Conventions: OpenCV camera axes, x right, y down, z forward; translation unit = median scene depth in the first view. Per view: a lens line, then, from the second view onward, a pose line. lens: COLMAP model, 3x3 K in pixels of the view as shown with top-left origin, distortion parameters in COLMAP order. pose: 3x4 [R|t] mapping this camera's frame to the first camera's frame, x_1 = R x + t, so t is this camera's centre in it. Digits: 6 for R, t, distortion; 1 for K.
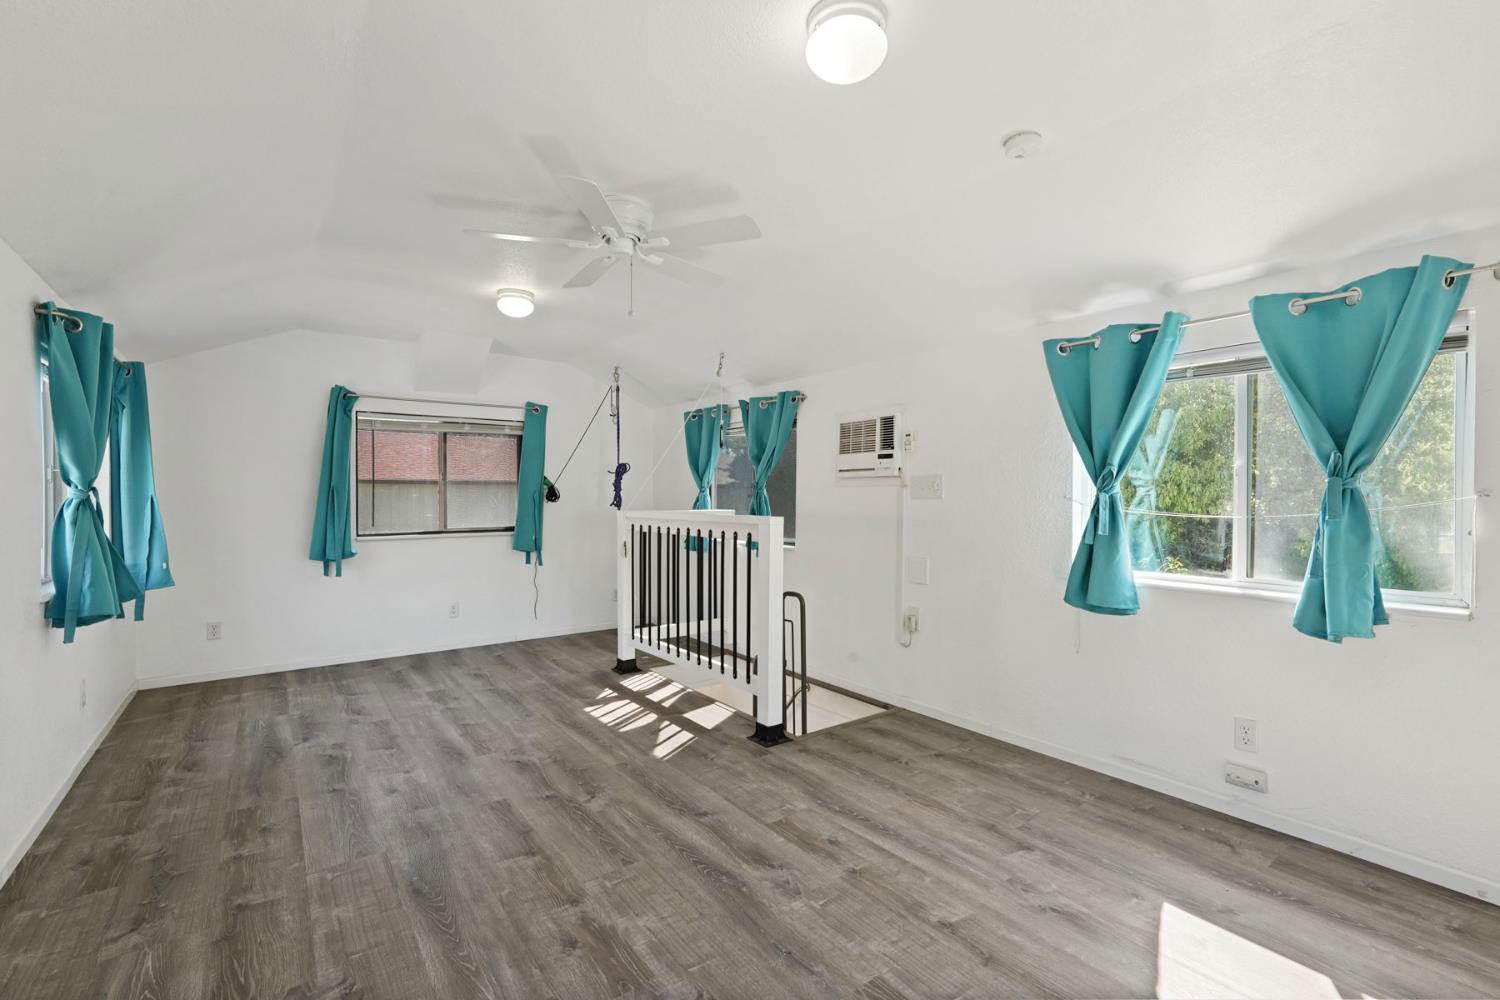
lens RADIAL K [[666.4, 0, 749.1], [0, 666.4, 500.8], [0, 0, 1]] dist [-0.004771, 0.000509]
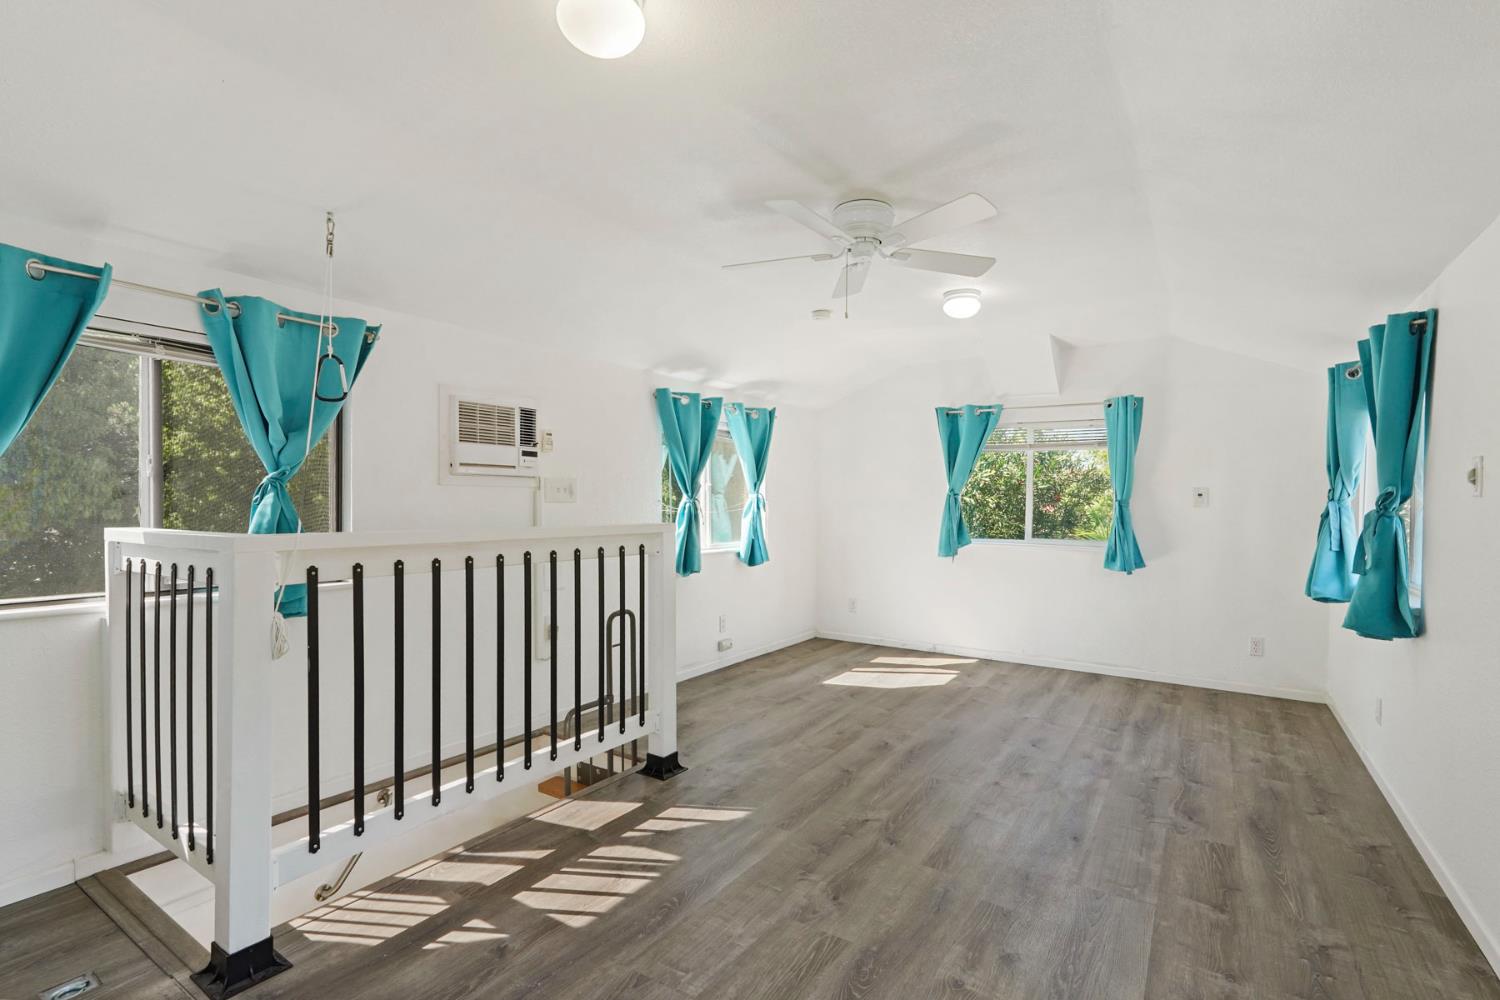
lens RADIAL K [[666.4, 0, 779.3], [0, 666.4, 513.3], [0, 0, 1]] dist [-0.004771, 0.000509]
pose [[-0.362395, -0.018657, 0.931838, -0.826904], [-0.006856, 0.999826, 0.017352, -0.006490], [-0.931999, -0.000101, -0.362460, 1.134019]]
